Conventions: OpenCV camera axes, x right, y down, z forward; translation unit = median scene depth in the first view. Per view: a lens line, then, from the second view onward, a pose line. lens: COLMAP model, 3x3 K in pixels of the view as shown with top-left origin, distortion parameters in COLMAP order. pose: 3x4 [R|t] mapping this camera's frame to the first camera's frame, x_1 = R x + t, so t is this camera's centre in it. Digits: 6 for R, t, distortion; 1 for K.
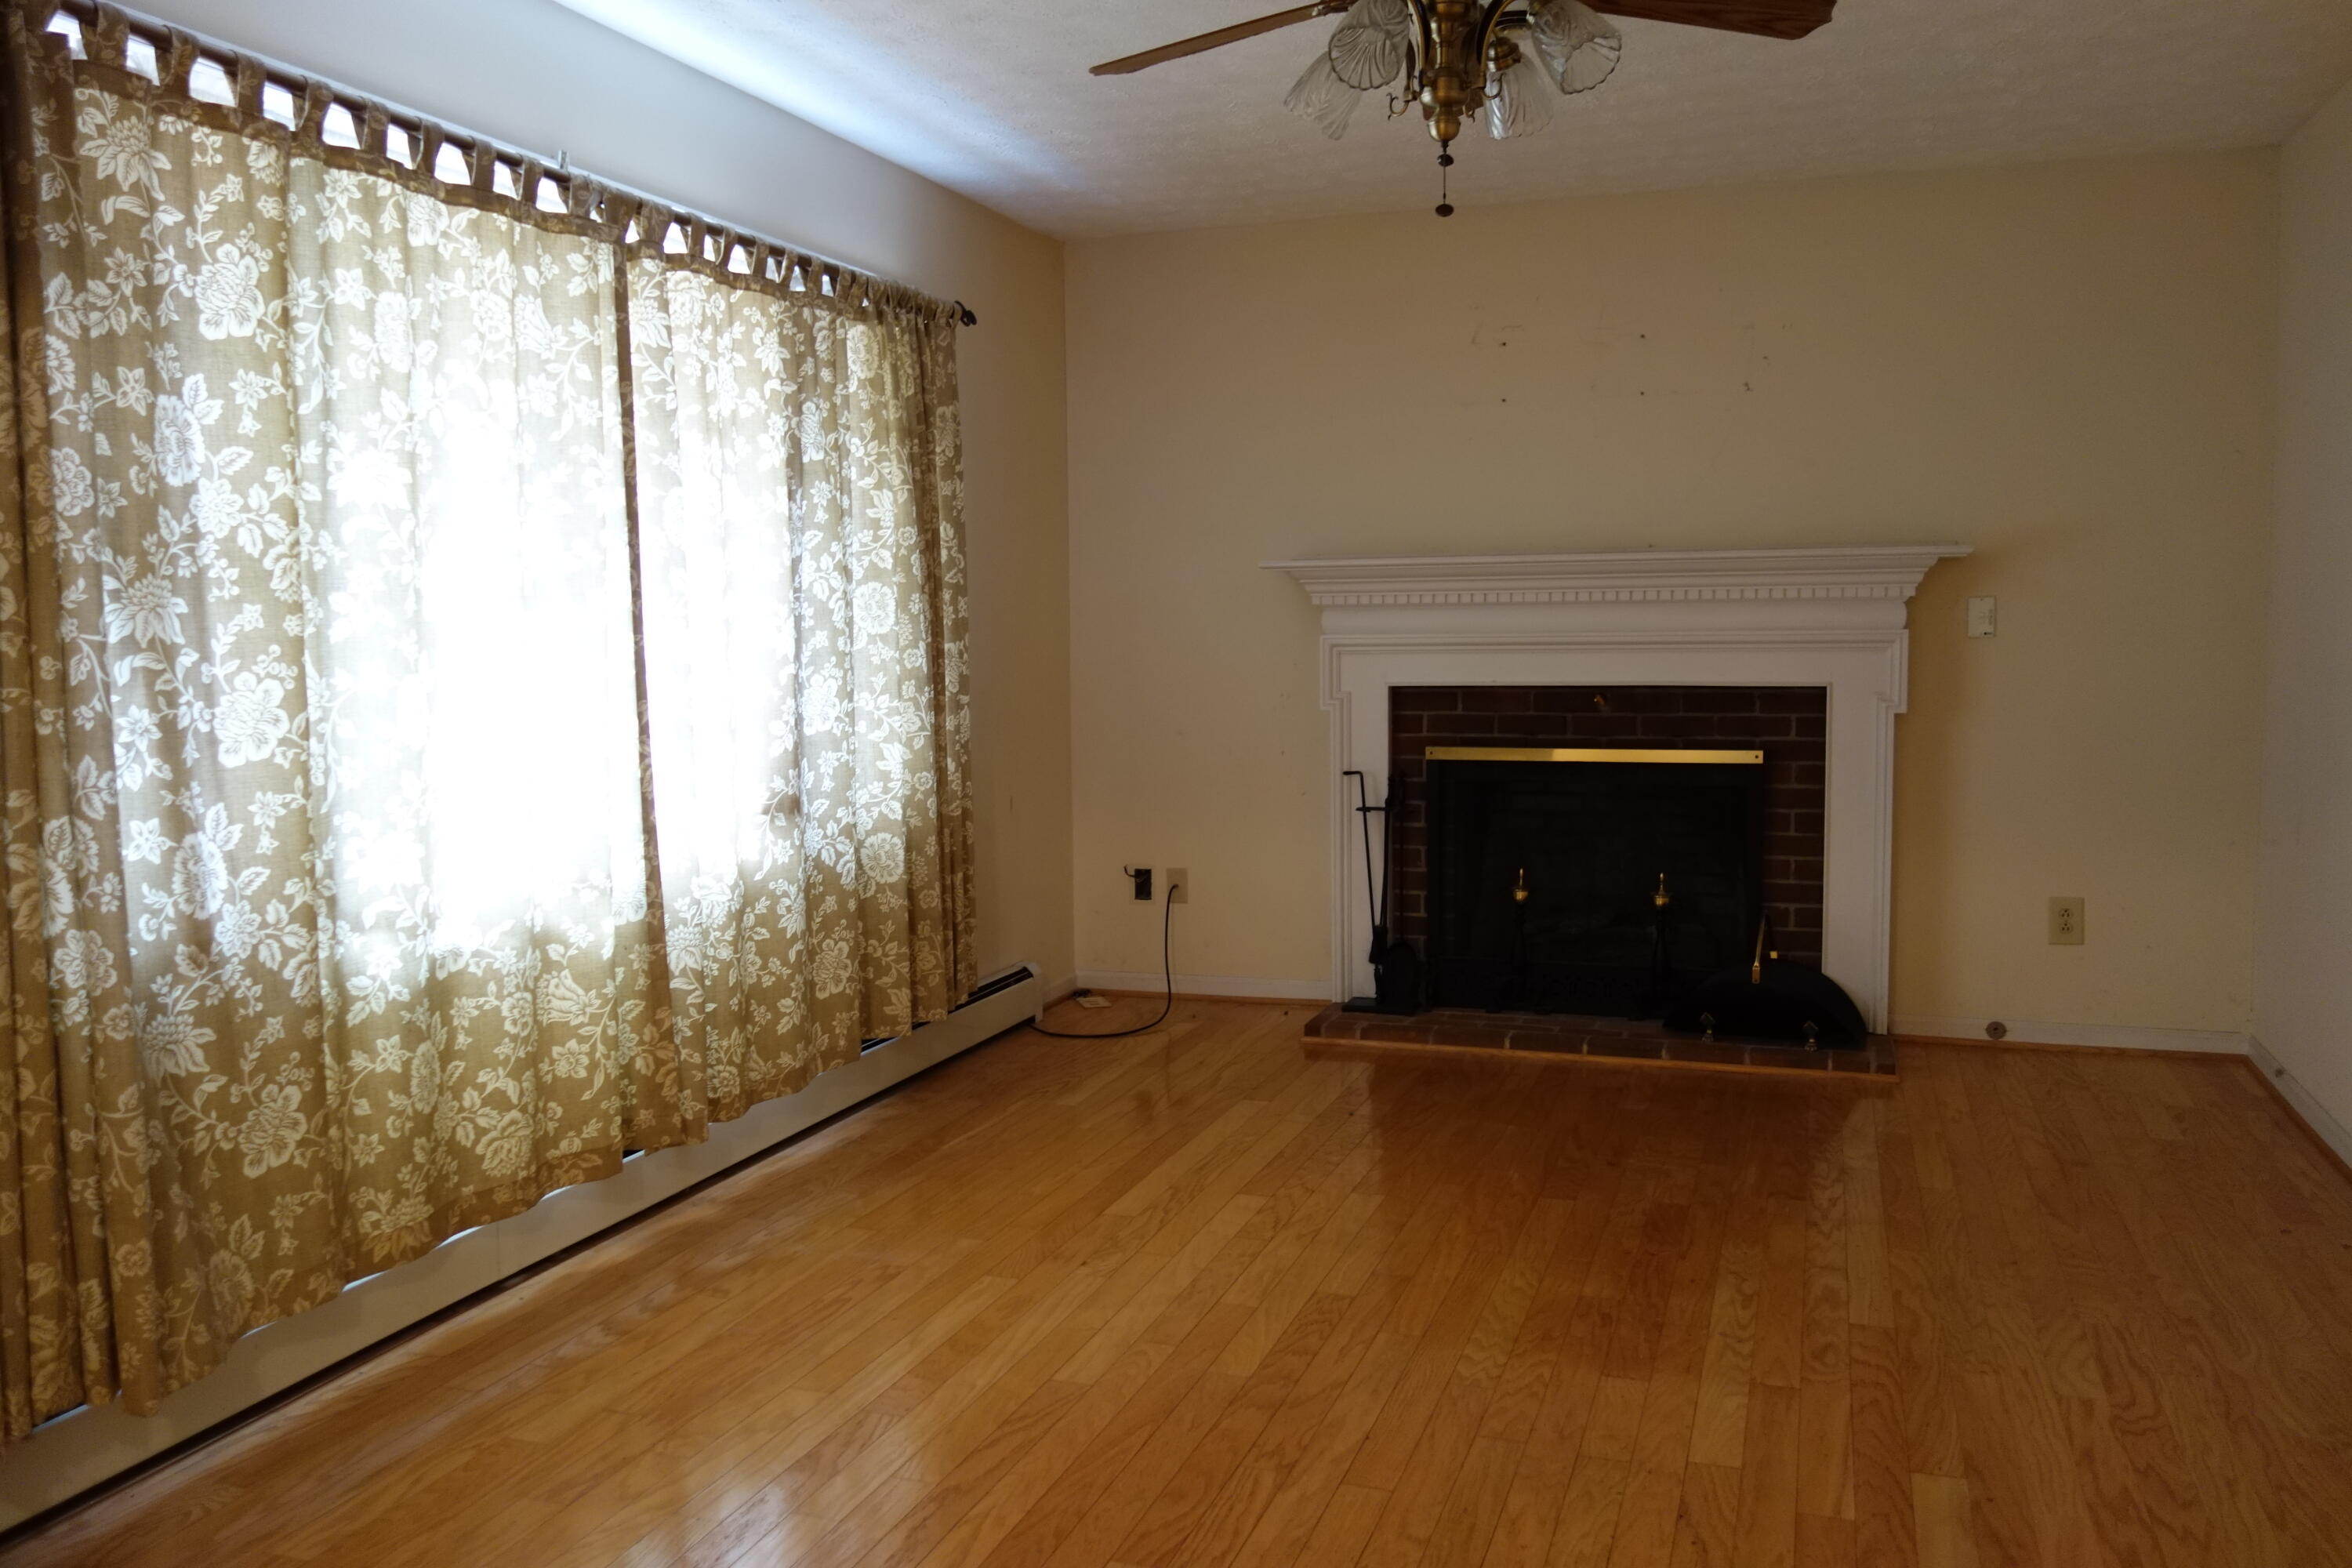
lens RADIAL K [[1854.8, 0, 1169.6], [0, 1854.8, 791.8], [0, 0, 1]] dist [-0.012509, -0.011011]
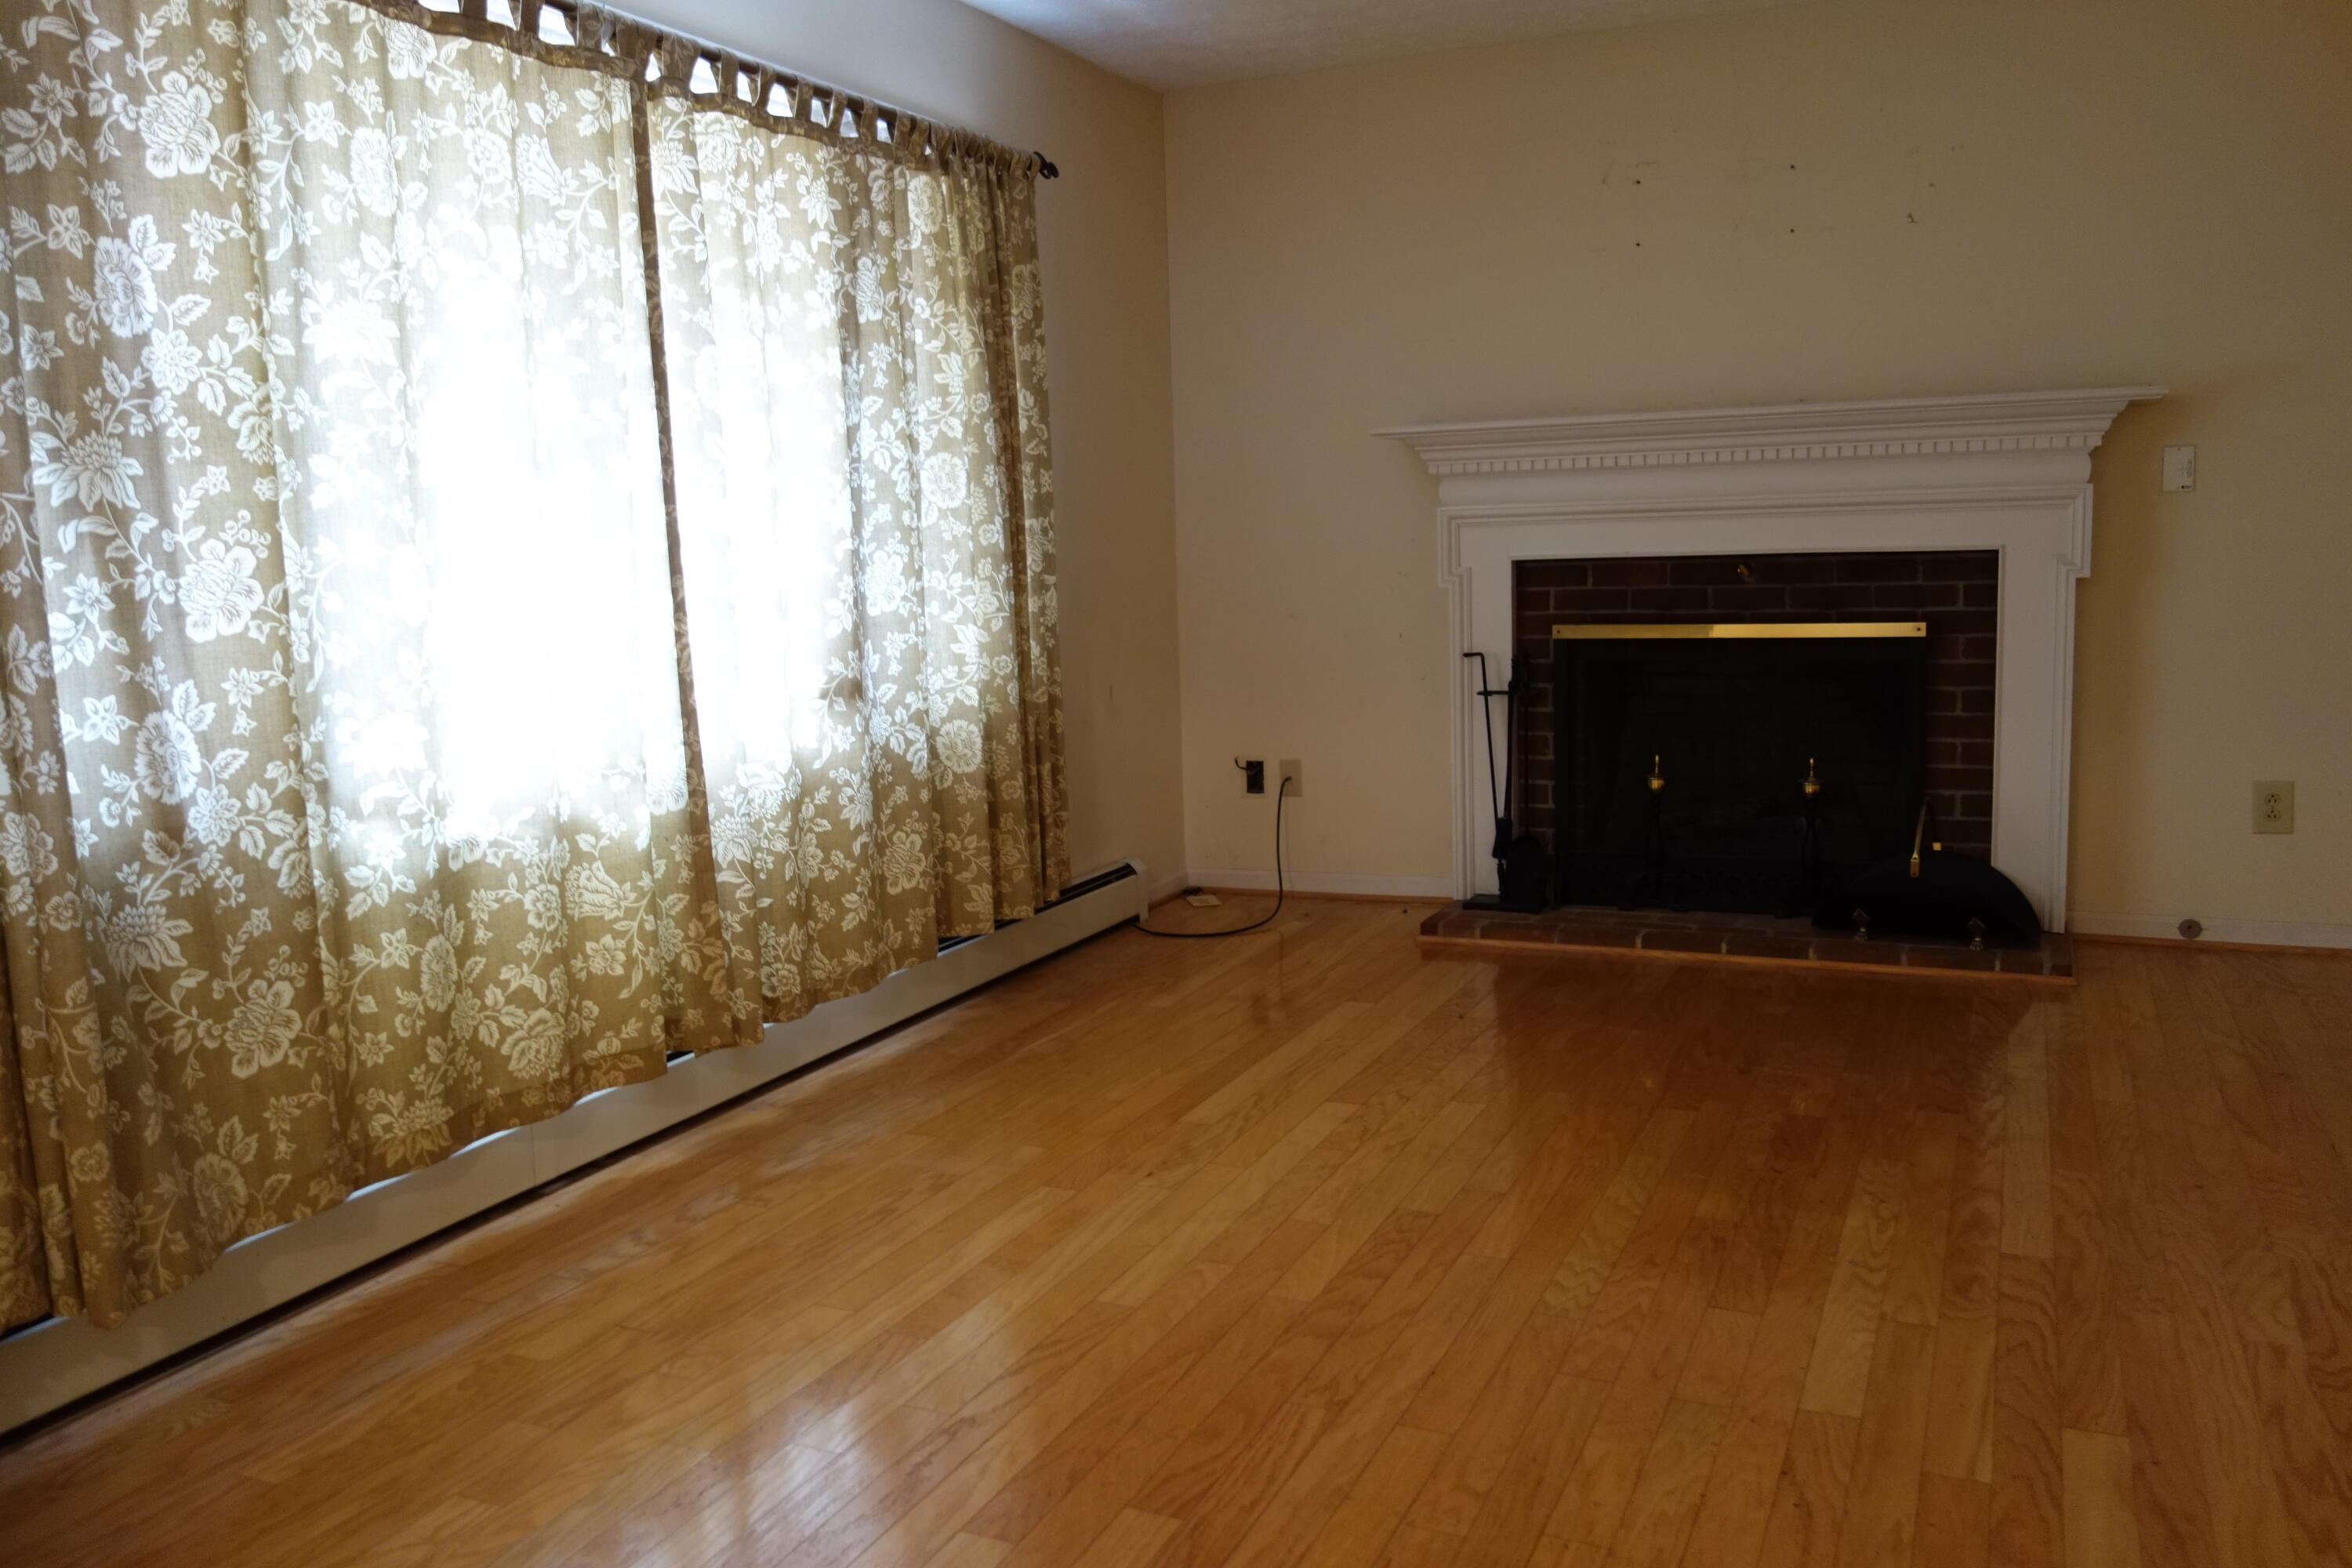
lens RADIAL K [[1854.8, 0, 1169.6], [0, 1854.8, 791.8], [0, 0, 1]] dist [-0.012509, -0.011011]
pose [[0.995690, -0.008068, -0.092389, 0.051760], [0.012628, 0.998725, 0.048873, 0.018121], [0.091877, -0.049829, 0.994523, 0.088920]]
